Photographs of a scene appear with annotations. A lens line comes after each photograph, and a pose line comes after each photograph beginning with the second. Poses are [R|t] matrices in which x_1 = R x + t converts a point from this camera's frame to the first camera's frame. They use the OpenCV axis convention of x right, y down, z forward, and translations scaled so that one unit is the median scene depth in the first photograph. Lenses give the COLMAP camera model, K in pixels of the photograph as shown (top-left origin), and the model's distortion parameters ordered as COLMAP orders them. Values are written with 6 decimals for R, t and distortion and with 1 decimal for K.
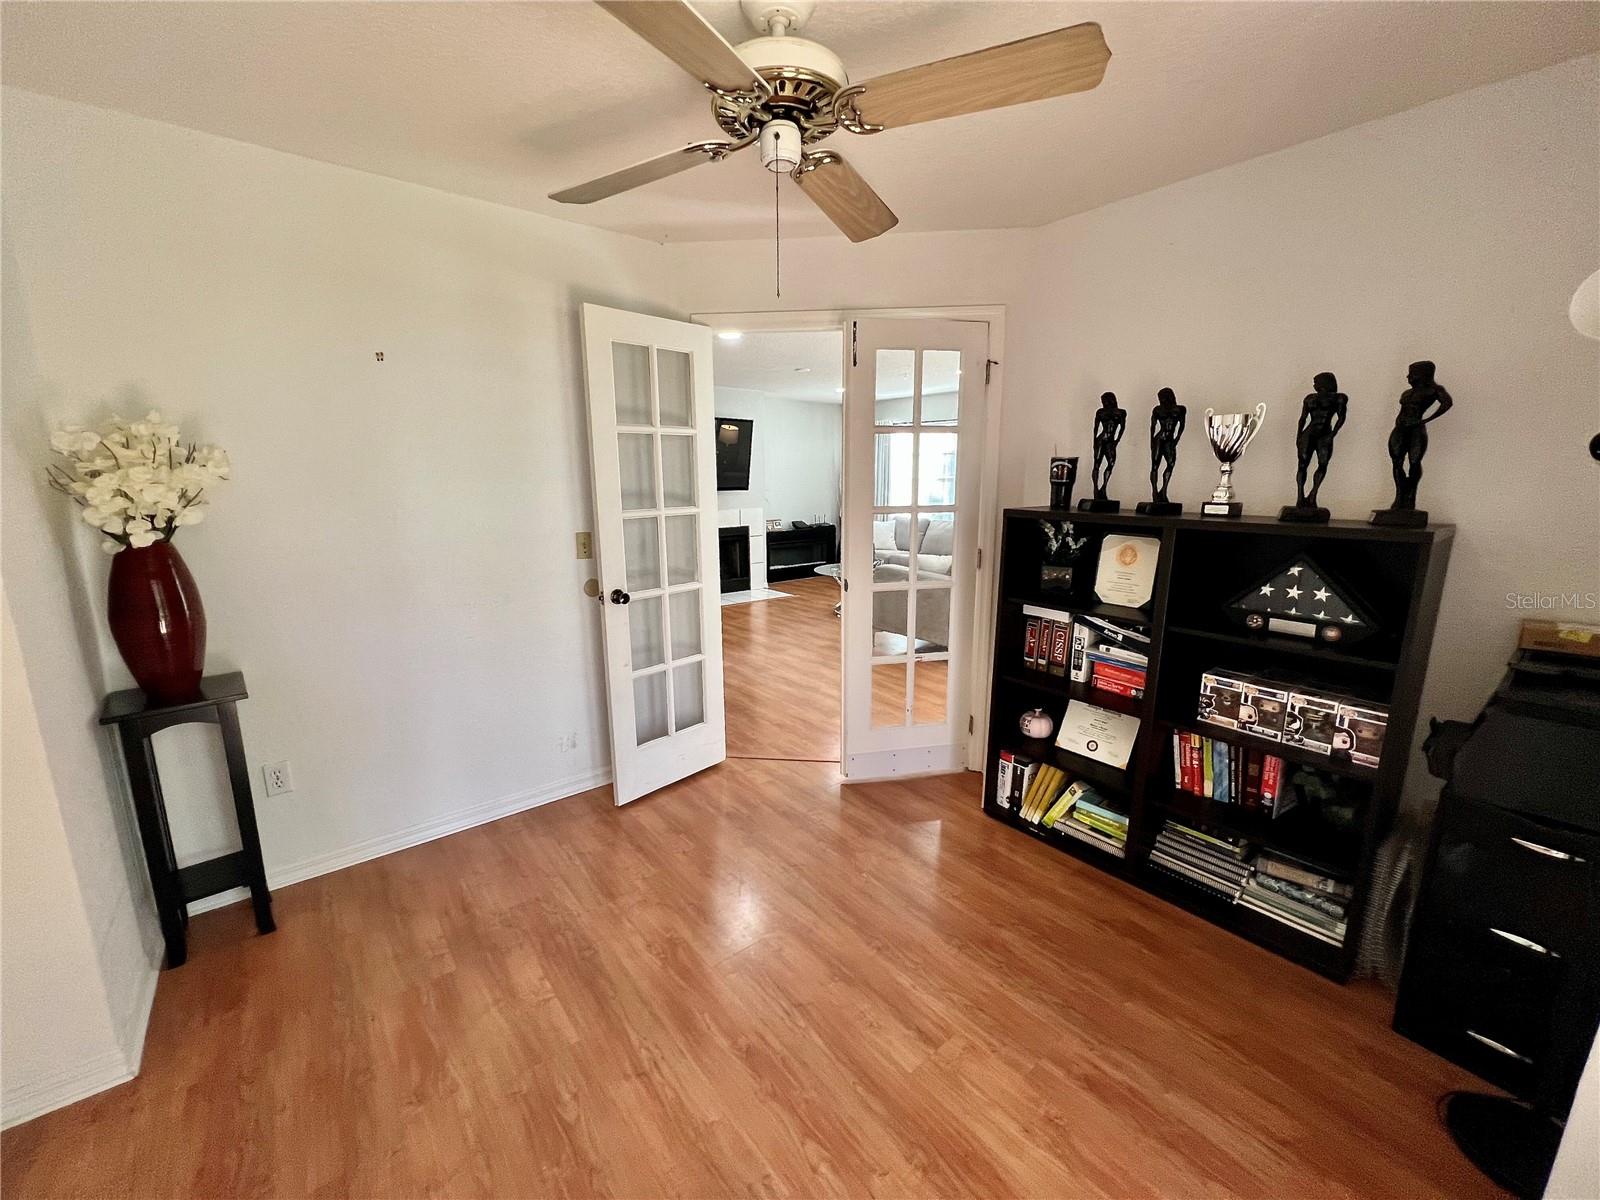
lens RADIAL K [[640.7, 0, 797.7], [0, 640.7, 597.1], [0, 0, 1]] dist [-0.000778, 0.000374]
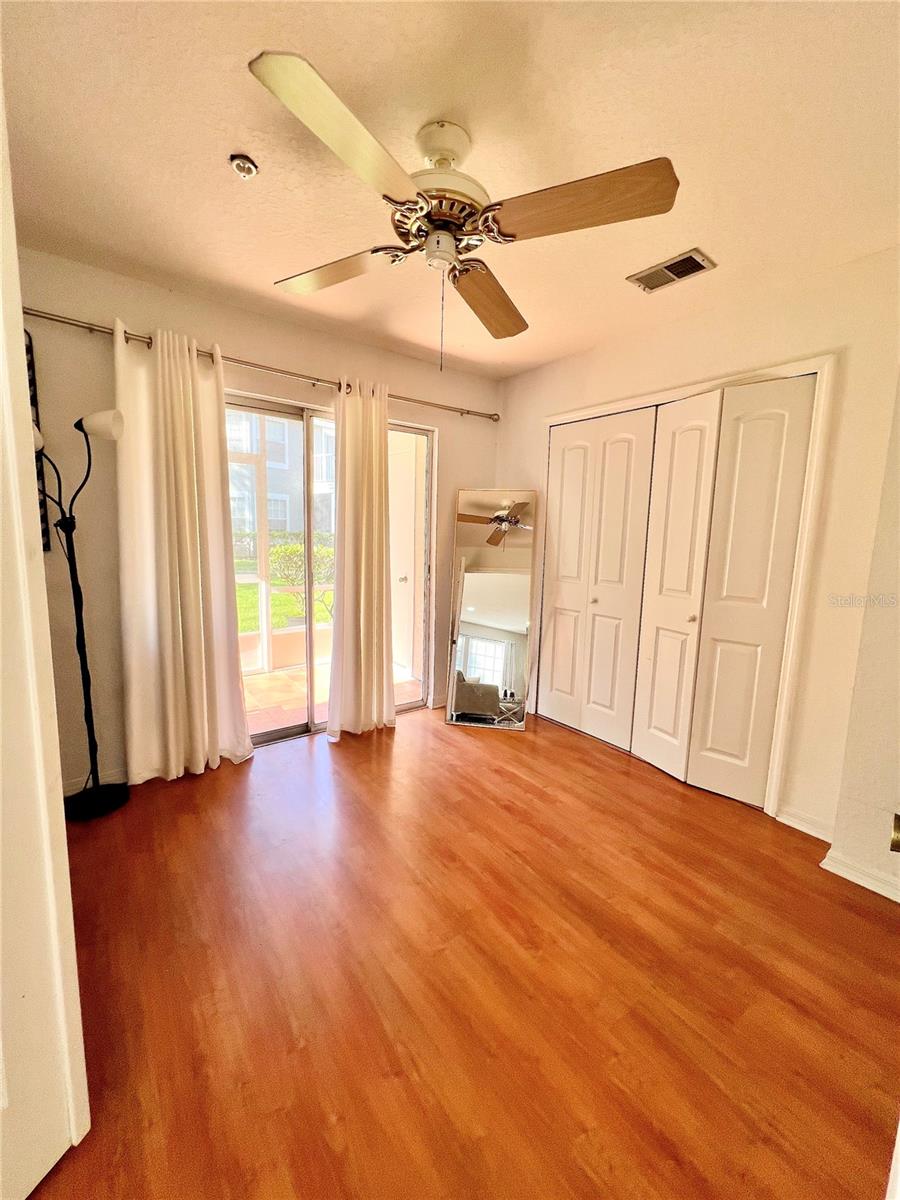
lens RADIAL K [[480.5, 0, 452.2], [0, 480.5, 597.3], [0, 0, 1]] dist [-0.000778, 0.000374]
pose [[-0.999238, -0.031117, 0.023559, -0.016724], [-0.021785, 0.945509, 0.324866, -0.060998], [-0.032384, 0.324105, -0.945467, 0.401146]]
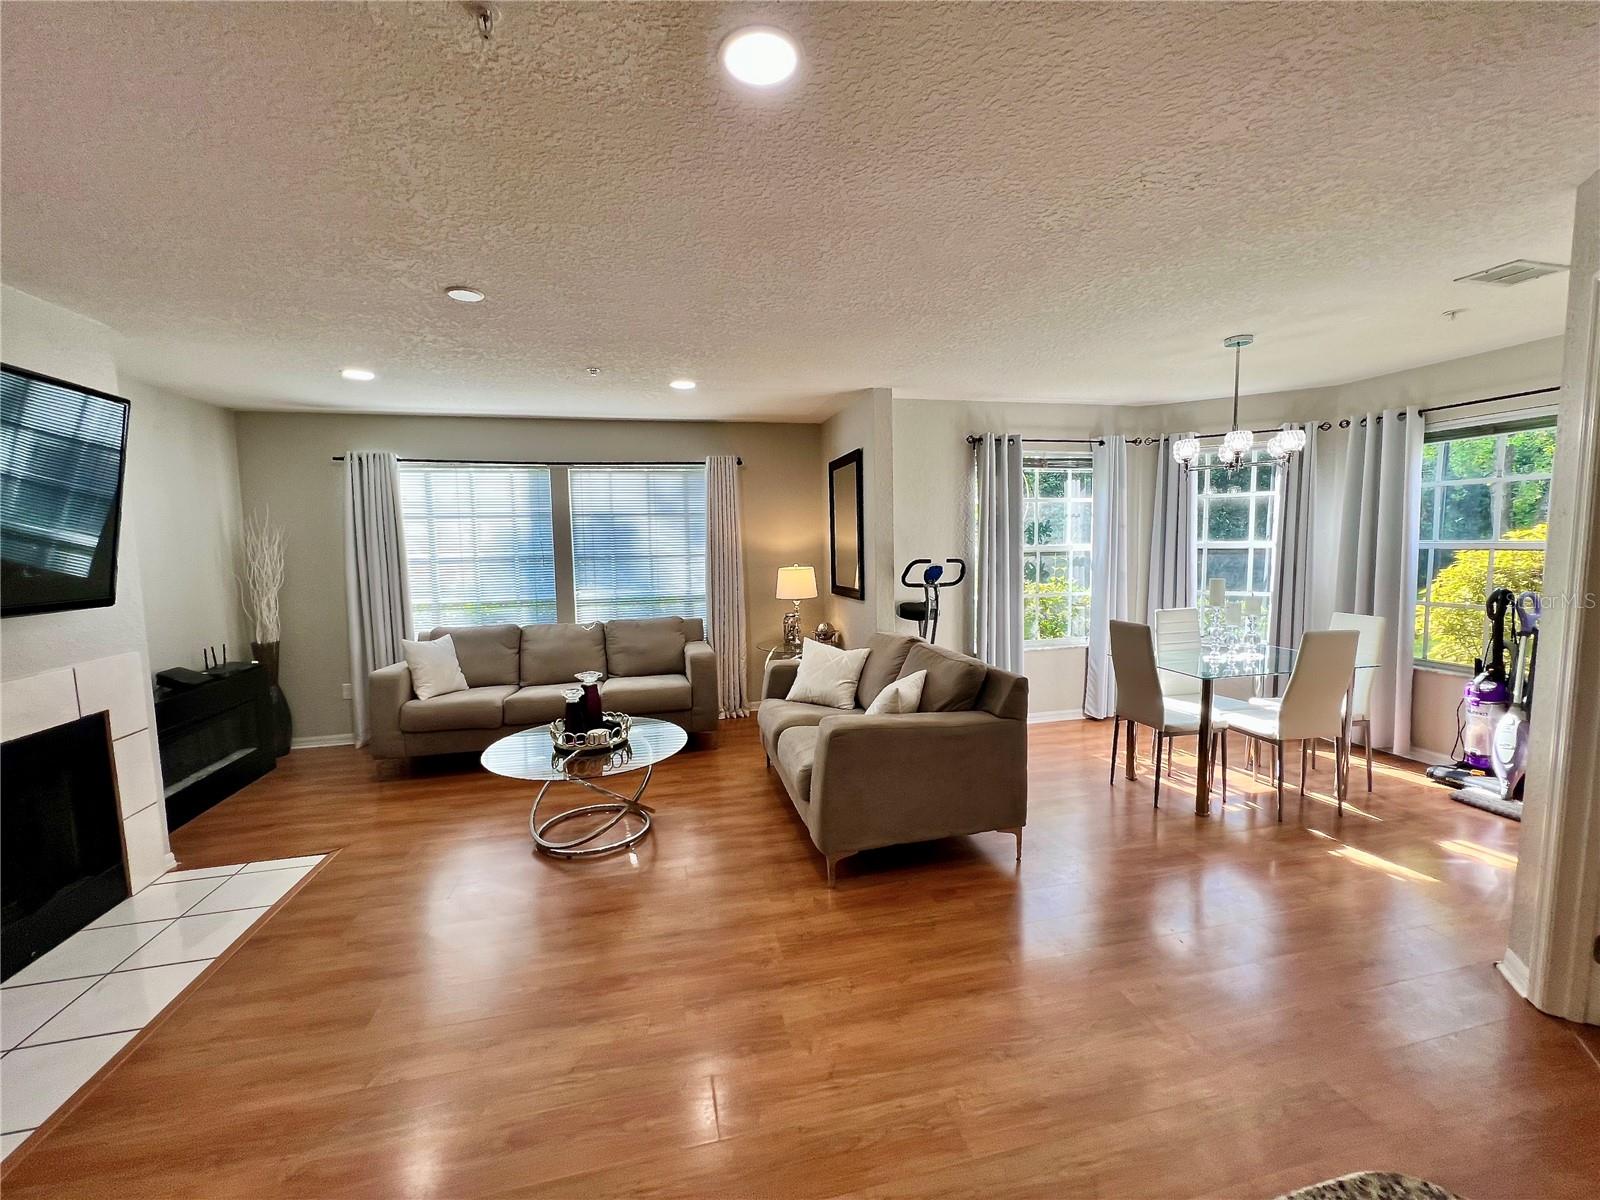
lens RADIAL K [[640.7, 0, 797.7], [0, 640.7, 597.1], [0, 0, 1]] dist [-0.000778, 0.000374]
pose [[0.432909, -0.085004, 0.897421, -0.219885], [0.188720, 0.982029, 0.001981, -0.104046], [-0.881462, 0.168503, 0.441171, 0.537161]]
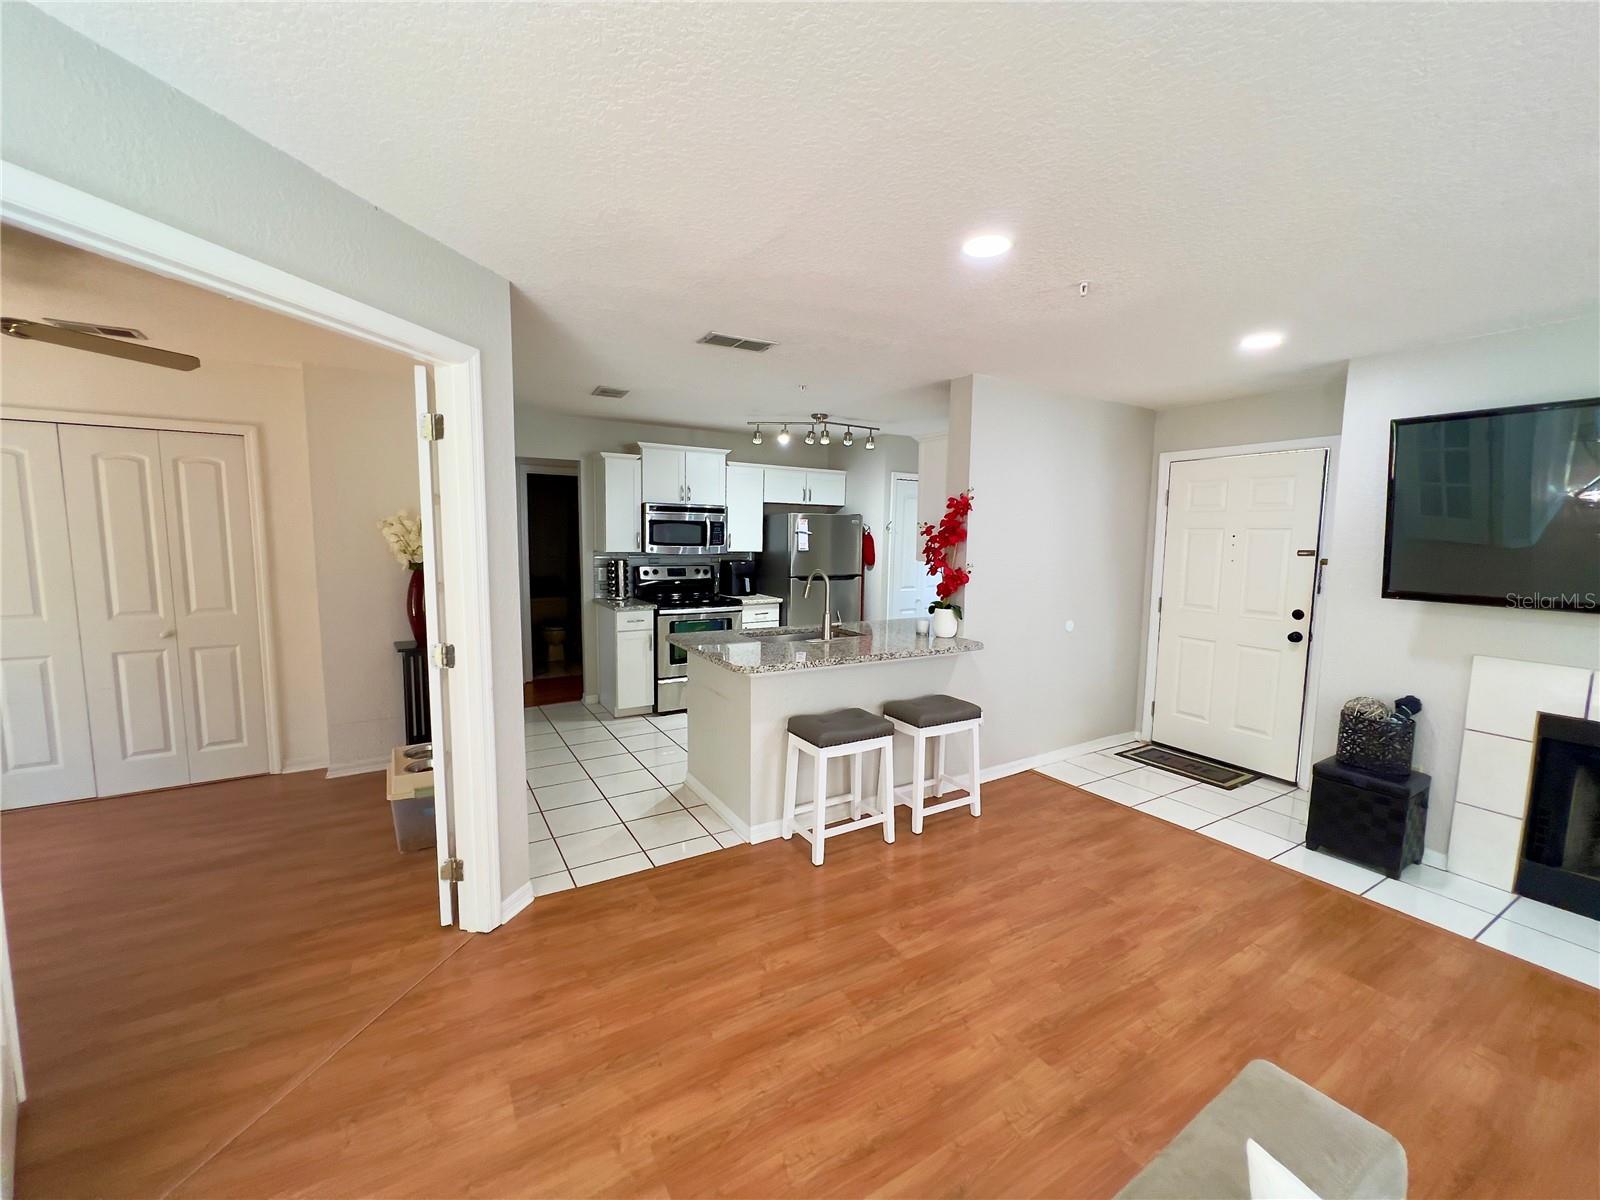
lens RADIAL K [[640.3, 0, 797.7], [0, 640.3, 597.2], [0, 0, 1]] dist [-0.000974, 0.000129]
pose [[-0.131331, 0.101194, -0.986160, 0.217919], [-0.201717, 0.971237, 0.126526, -0.122600], [0.970599, 0.215542, -0.107141, 0.579308]]
